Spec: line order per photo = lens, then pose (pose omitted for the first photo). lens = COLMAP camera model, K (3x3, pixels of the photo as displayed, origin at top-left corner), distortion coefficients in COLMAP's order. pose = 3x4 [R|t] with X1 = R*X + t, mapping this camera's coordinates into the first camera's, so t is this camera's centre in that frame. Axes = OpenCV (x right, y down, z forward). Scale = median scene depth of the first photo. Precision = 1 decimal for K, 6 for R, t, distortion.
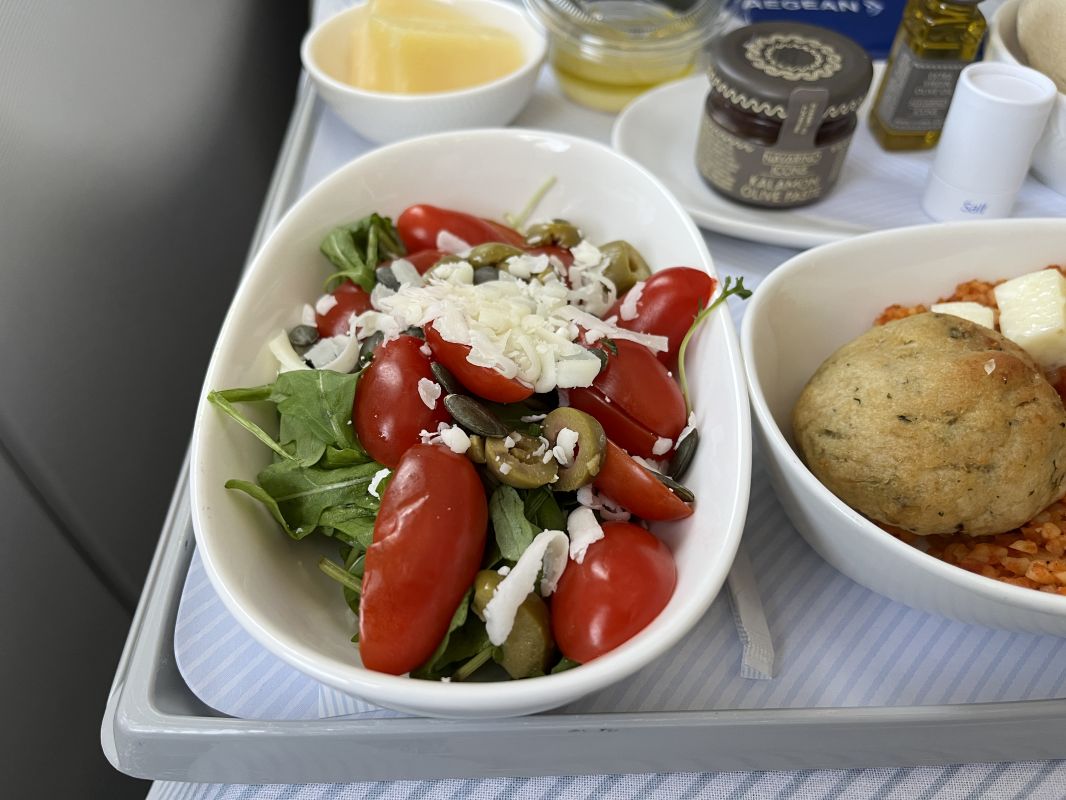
lens RADIAL K [[793.7, 0, 527.1], [0, 793.7, 406.7], [0, 0, 1]] dist [0.029624, -0.041815]
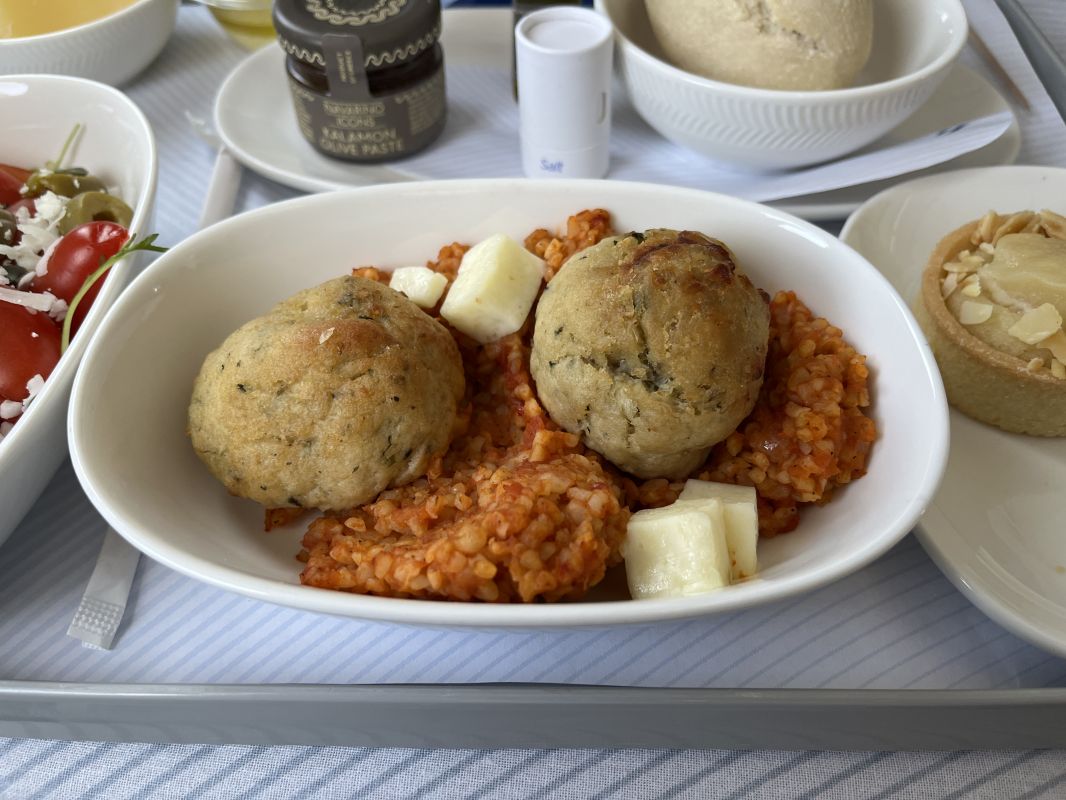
lens RADIAL K [[793.7, 0, 523.3], [0, 793.7, 399.6], [0, 0, 1]] dist [0.029624, -0.041815]
pose [[0.999309, 0.026630, -0.025915, 0.843273], [-0.025227, 0.998274, 0.053042, -0.030564], [0.027282, -0.052351, 0.998256, 0.055312]]
